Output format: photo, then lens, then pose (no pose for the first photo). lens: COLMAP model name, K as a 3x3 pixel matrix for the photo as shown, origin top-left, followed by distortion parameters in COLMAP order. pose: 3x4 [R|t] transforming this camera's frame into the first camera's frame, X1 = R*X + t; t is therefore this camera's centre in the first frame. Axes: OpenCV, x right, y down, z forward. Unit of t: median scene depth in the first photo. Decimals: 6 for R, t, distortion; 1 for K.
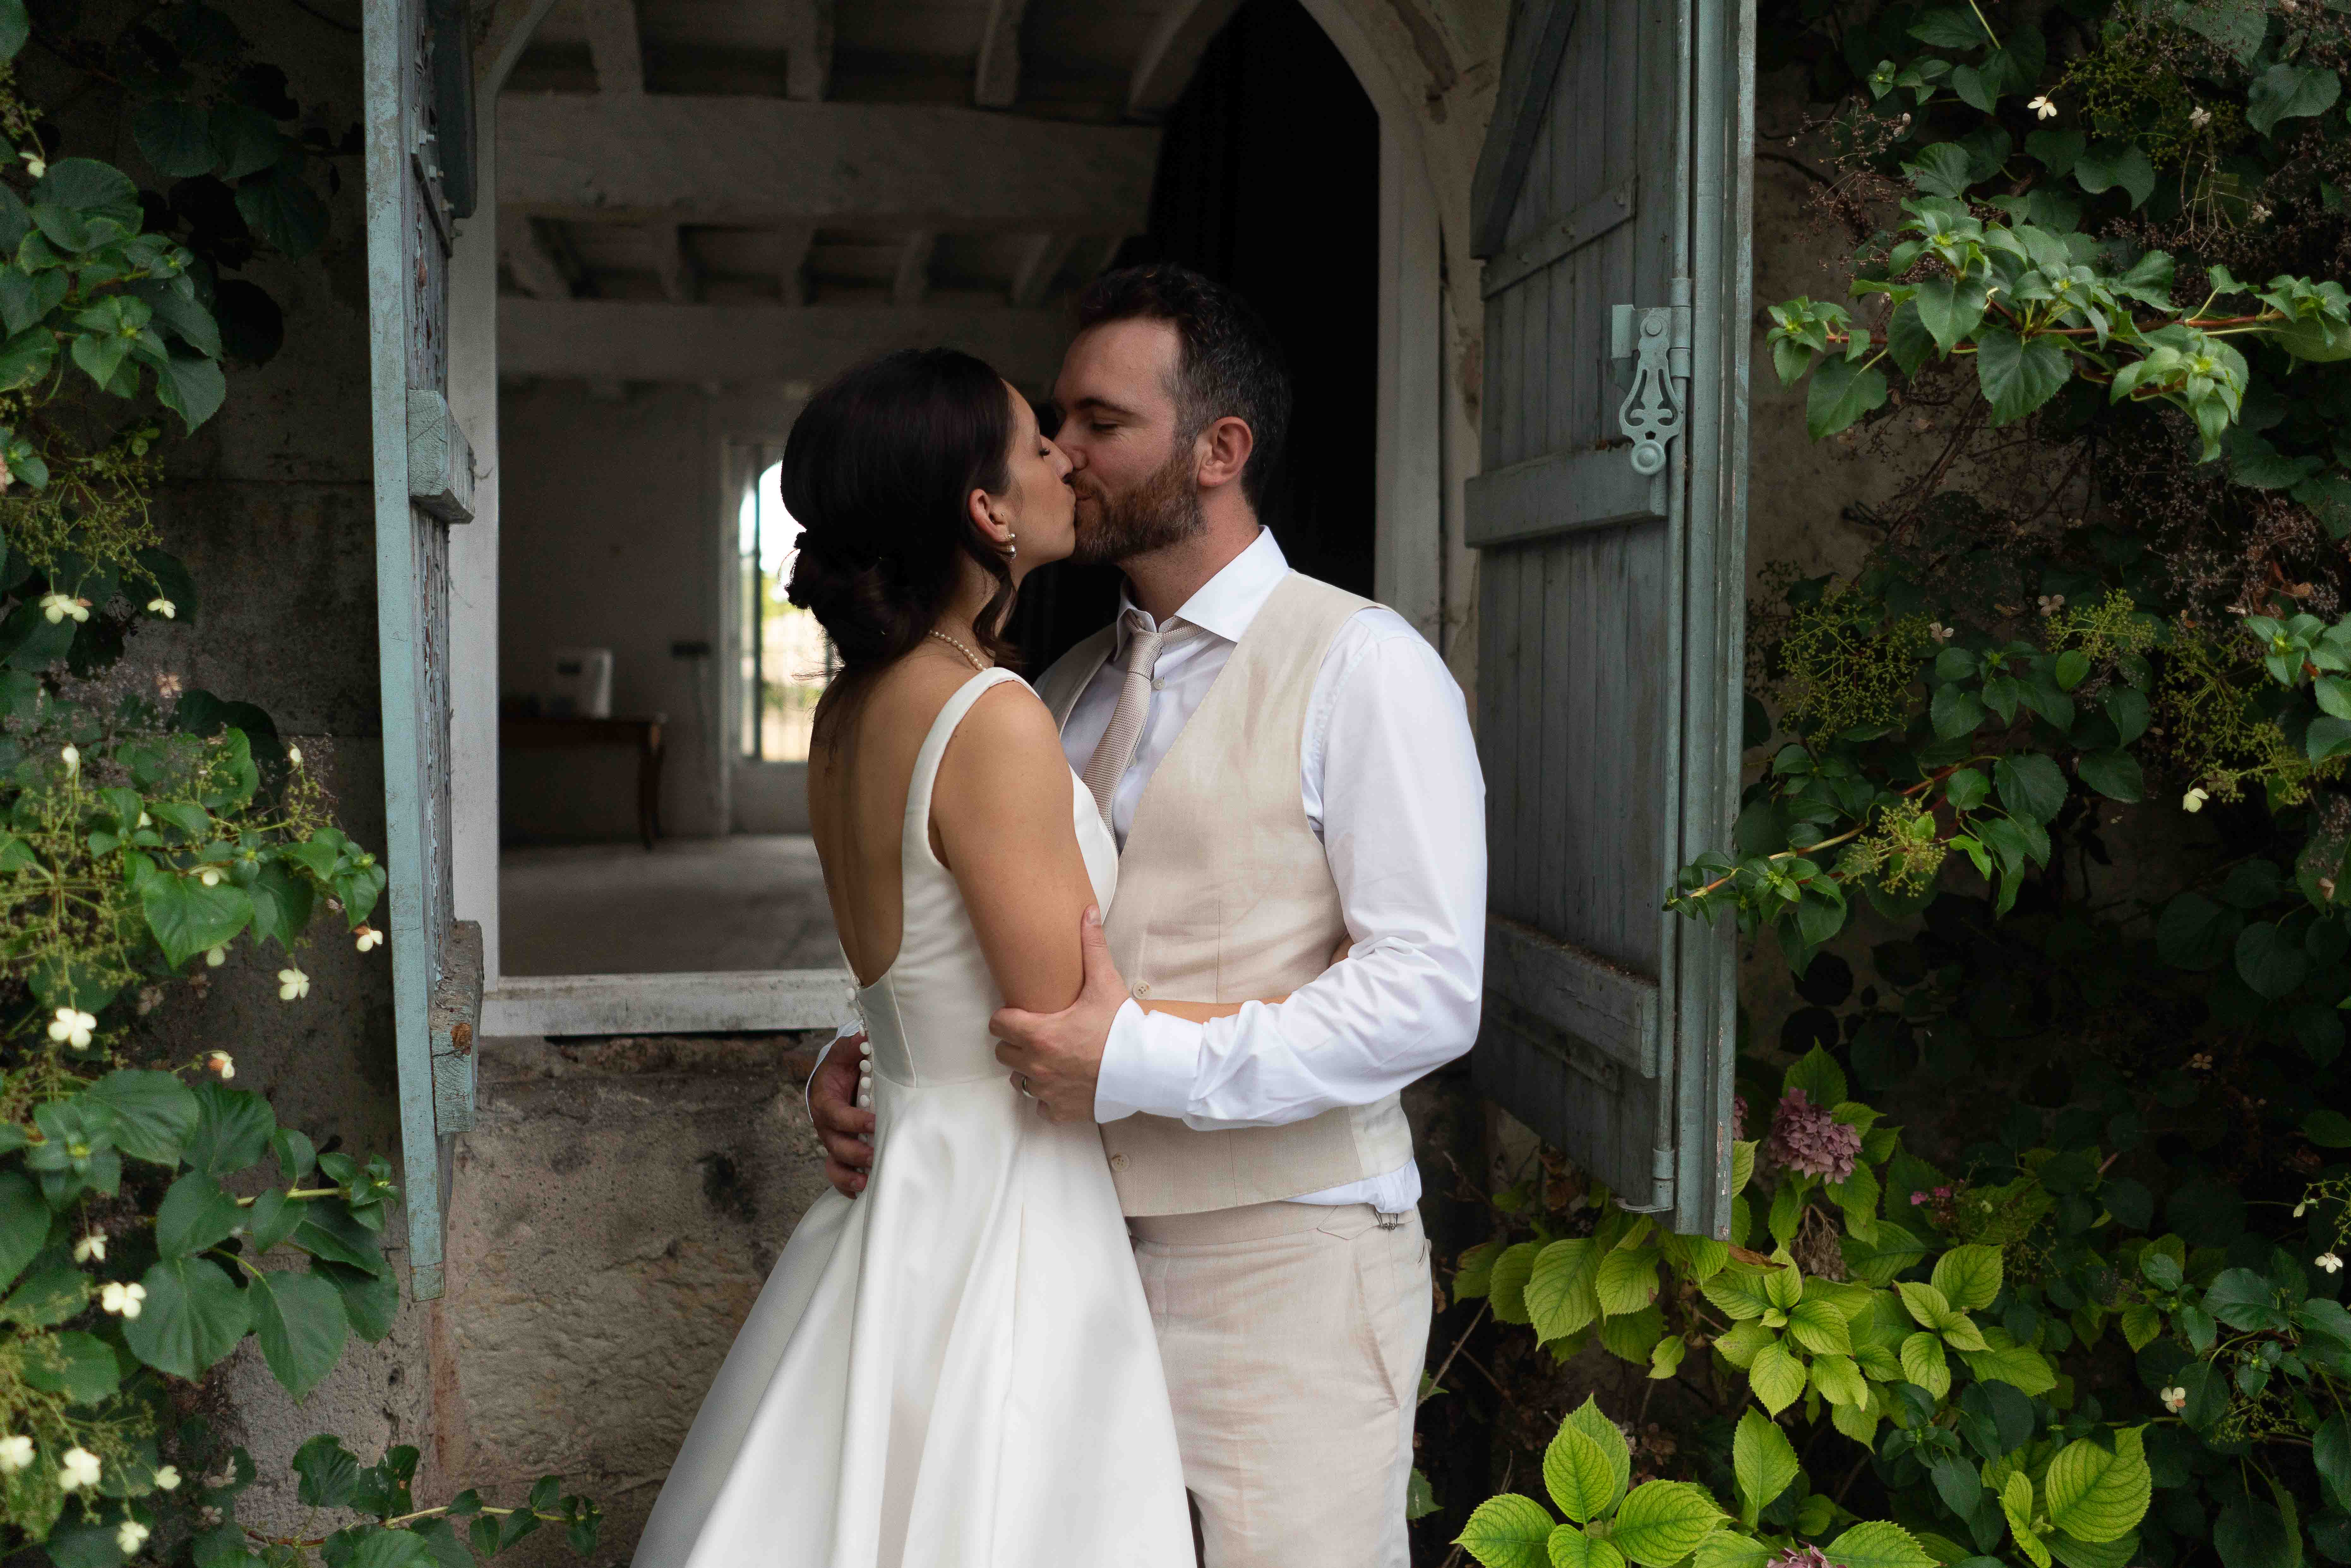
lens RADIAL K [[1831.0, 0, 1161.4], [0, 1831.0, 784.2], [0, 0, 1]] dist [-0.020631, -0.009126]
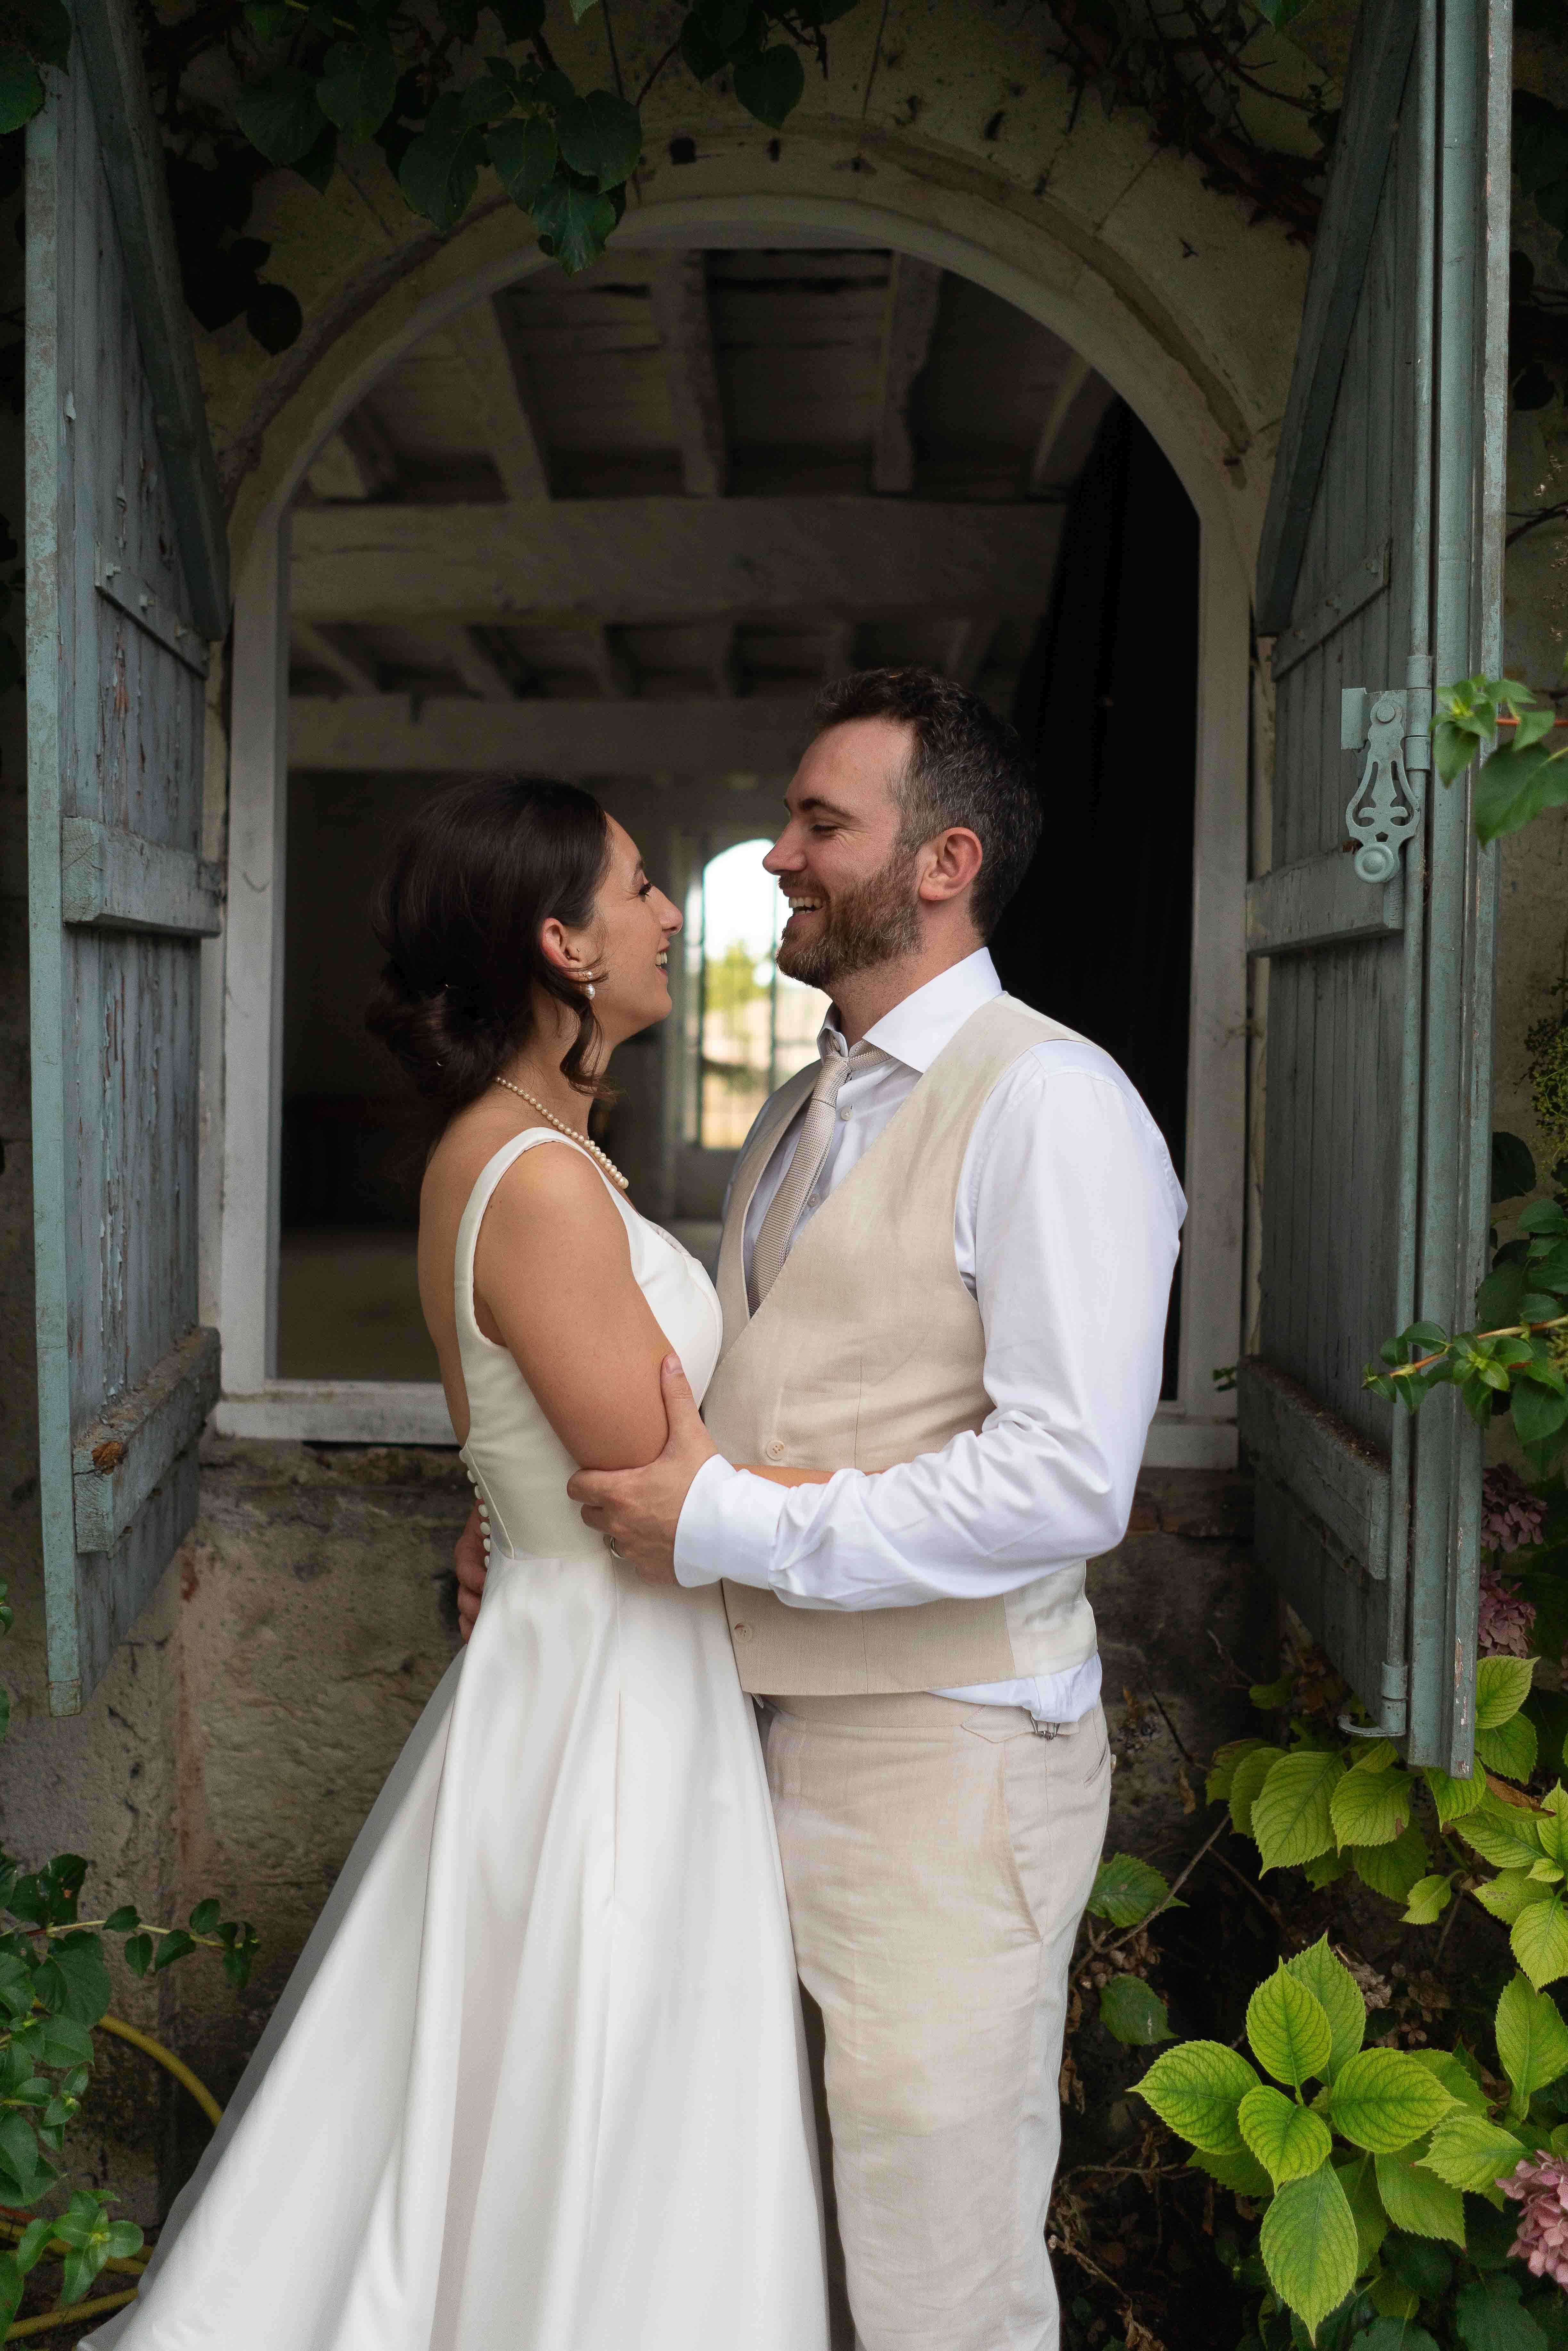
lens RADIAL K [[1845.7, 0, 725.6], [0, 1845.7, 1121.3], [0, 0, 1]] dist [-0.013049, -0.024782]
pose [[0.971823, 0.017590, -0.235055, 0.153448], [-0.023366, 0.999489, -0.021812, -0.026428], [0.234551, 0.026689, 0.971737, 0.072137]]
